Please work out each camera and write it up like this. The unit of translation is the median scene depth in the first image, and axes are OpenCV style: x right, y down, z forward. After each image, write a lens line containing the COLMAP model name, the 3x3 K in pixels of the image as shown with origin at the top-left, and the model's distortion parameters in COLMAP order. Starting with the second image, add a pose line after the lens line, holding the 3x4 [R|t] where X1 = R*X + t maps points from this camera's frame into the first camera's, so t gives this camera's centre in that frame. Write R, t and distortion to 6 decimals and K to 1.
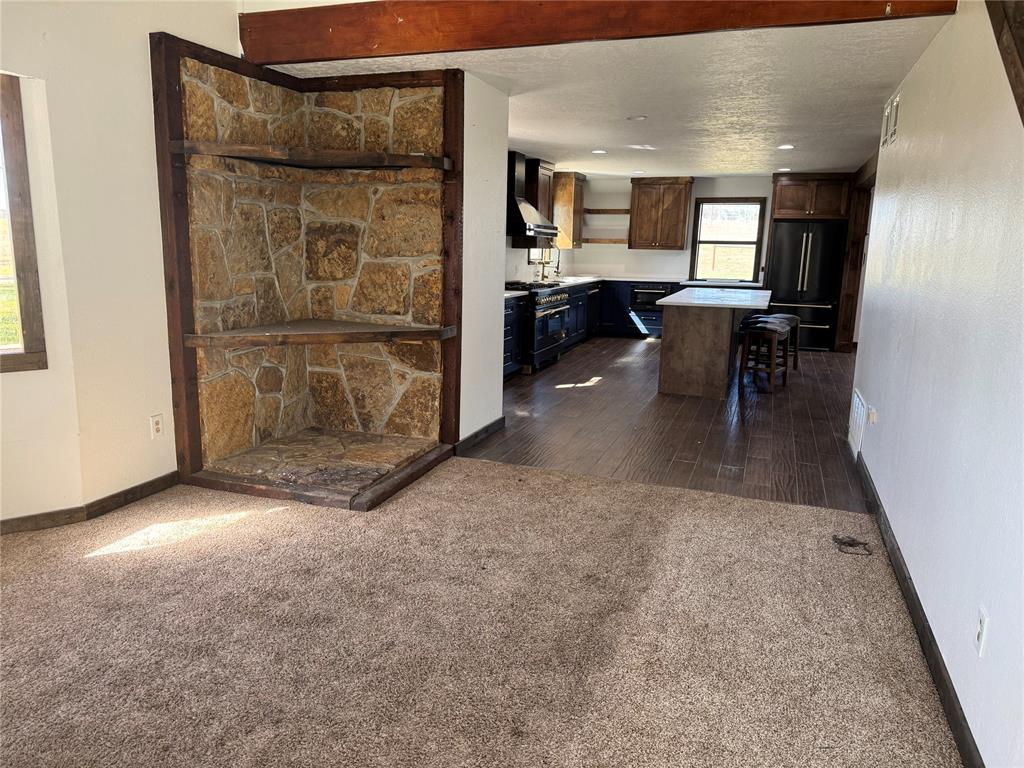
lens RADIAL K [[711.6, 0, 512.2], [0, 711.6, 394.0], [0, 0, 1]] dist [0.066806, -0.087818]
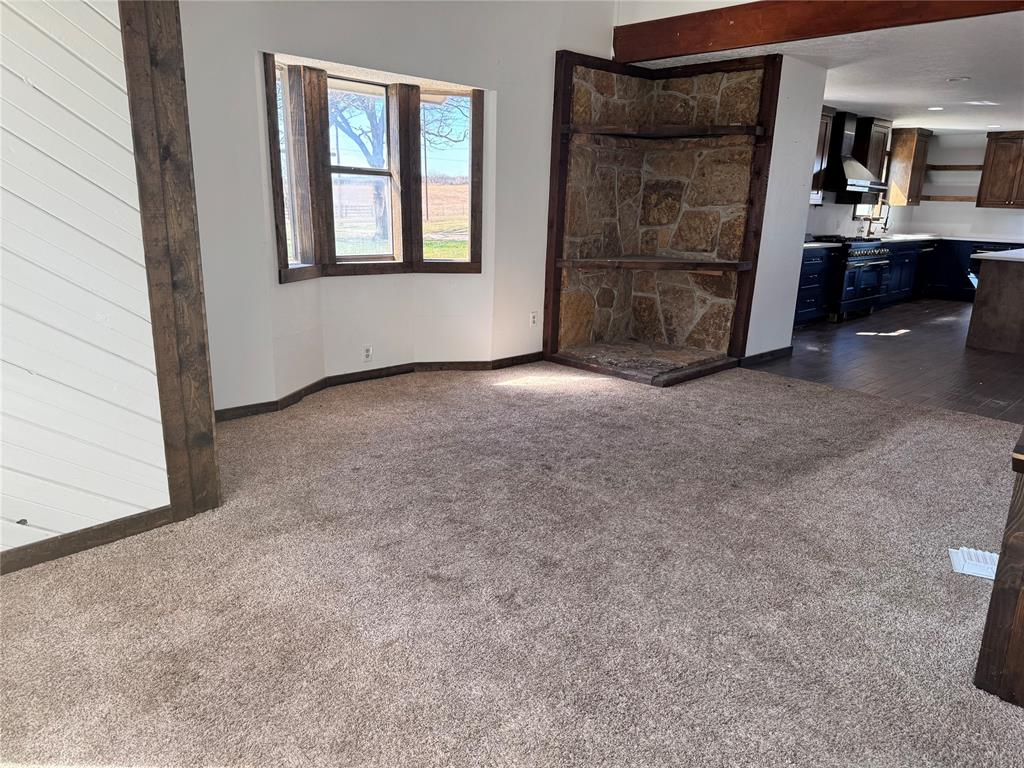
lens RADIAL K [[711.6, 0, 506.7], [0, 711.6, 402.4], [0, 0, 1]] dist [0.066806, -0.087818]
pose [[0.897536, 0.118644, -0.424679, 0.100359], [-0.094074, 0.992469, 0.078451, 0.092503], [0.430789, -0.030461, 0.901939, -0.335830]]
